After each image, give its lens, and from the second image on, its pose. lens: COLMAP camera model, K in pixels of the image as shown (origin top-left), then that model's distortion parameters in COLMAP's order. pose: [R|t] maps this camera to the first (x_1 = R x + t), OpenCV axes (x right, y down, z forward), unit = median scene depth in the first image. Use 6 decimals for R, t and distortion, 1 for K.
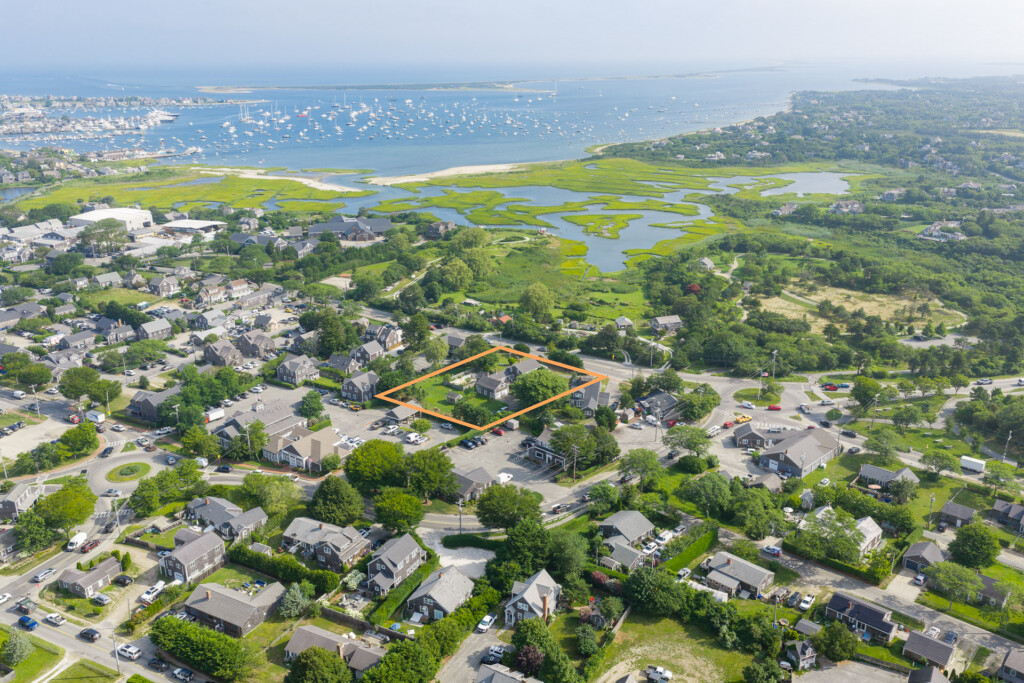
lens RADIAL K [[832.2, 0, 512.0], [0, 832.2, 339.0], [0, 0, 1]] dist [0.030799, -0.013689]
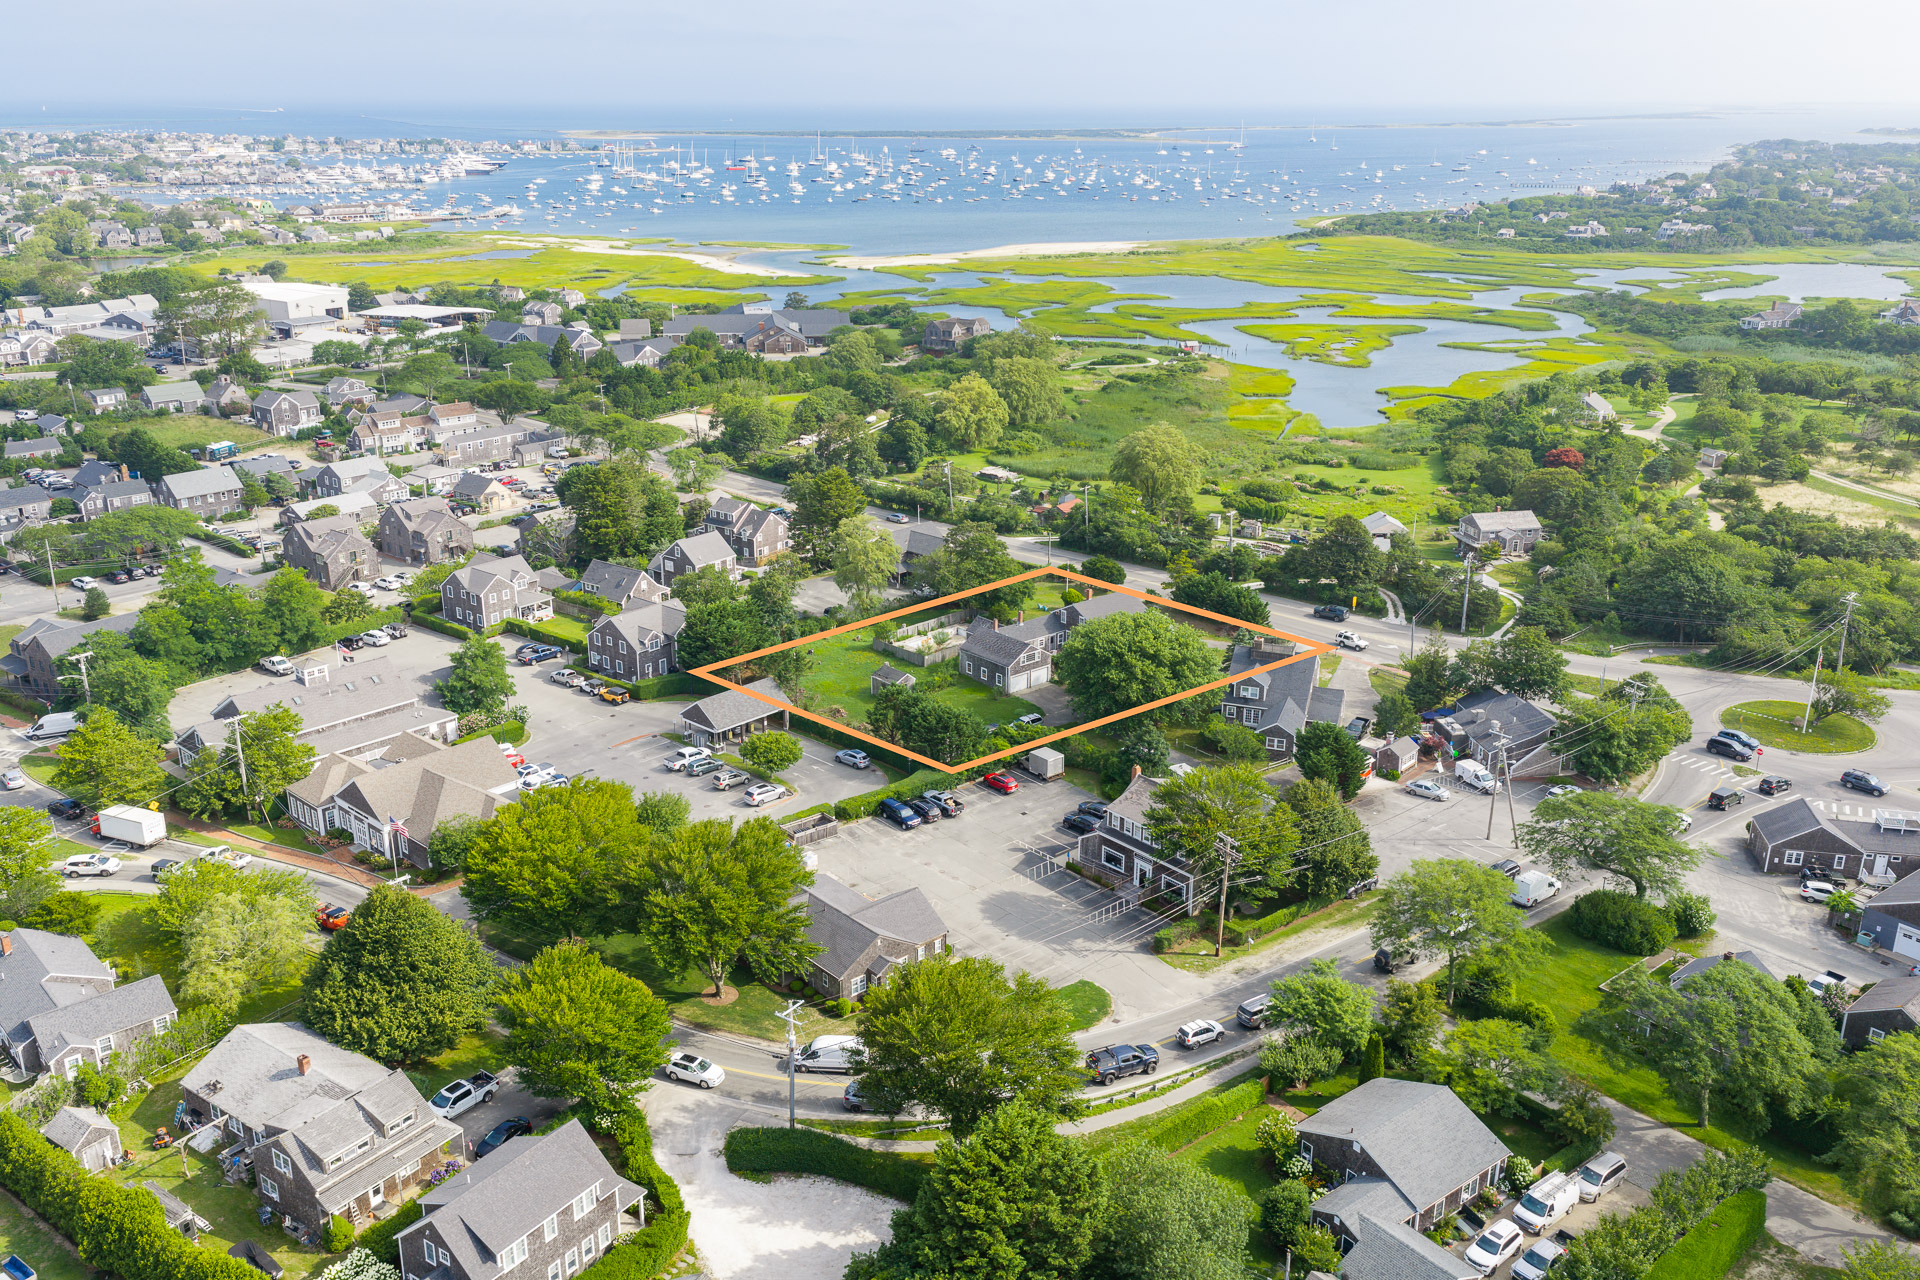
lens RADIAL K [[1560.3, 0, 960.7], [0, 1560.3, 645.1], [0, 0, 1]] dist [0.030799, -0.013689]
pose [[0.992690, 0.045943, -0.111609, 0.025681], [-0.045077, 0.998931, 0.010271, 0.037155], [0.111961, -0.005165, 0.993699, 0.276002]]
